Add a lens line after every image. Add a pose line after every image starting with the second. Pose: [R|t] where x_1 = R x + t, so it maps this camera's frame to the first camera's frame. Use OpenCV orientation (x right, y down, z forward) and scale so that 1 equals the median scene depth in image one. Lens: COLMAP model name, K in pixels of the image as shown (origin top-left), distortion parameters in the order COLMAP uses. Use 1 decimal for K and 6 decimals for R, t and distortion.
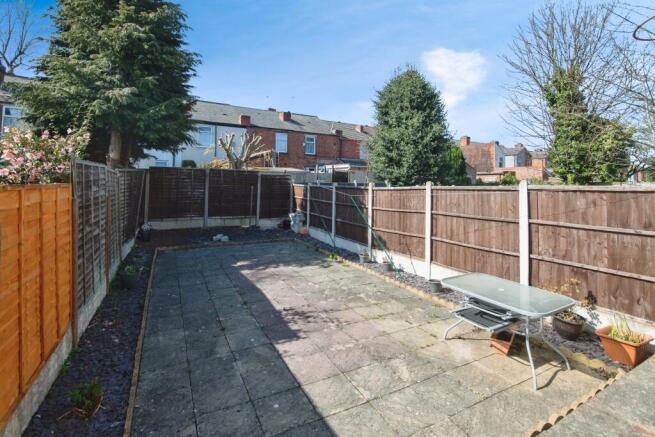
lens RADIAL K [[315.9, 0, 330.0], [0, 315.9, 227.7], [0, 0, 1]] dist [-0.005201, -0.000477]
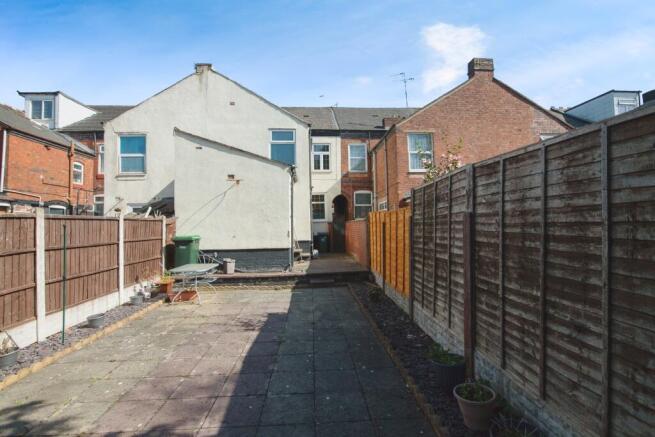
lens RADIAL K [[315.9, 0, 330.0], [0, 315.9, 227.7], [0, 0, 1]] dist [-0.005201, -0.000477]
pose [[-0.911945, 0.006836, 0.410255, -0.829970], [0.073178, 0.986541, 0.146228, -0.211363], [-0.403734, 0.163374, -0.900171, 1.844625]]
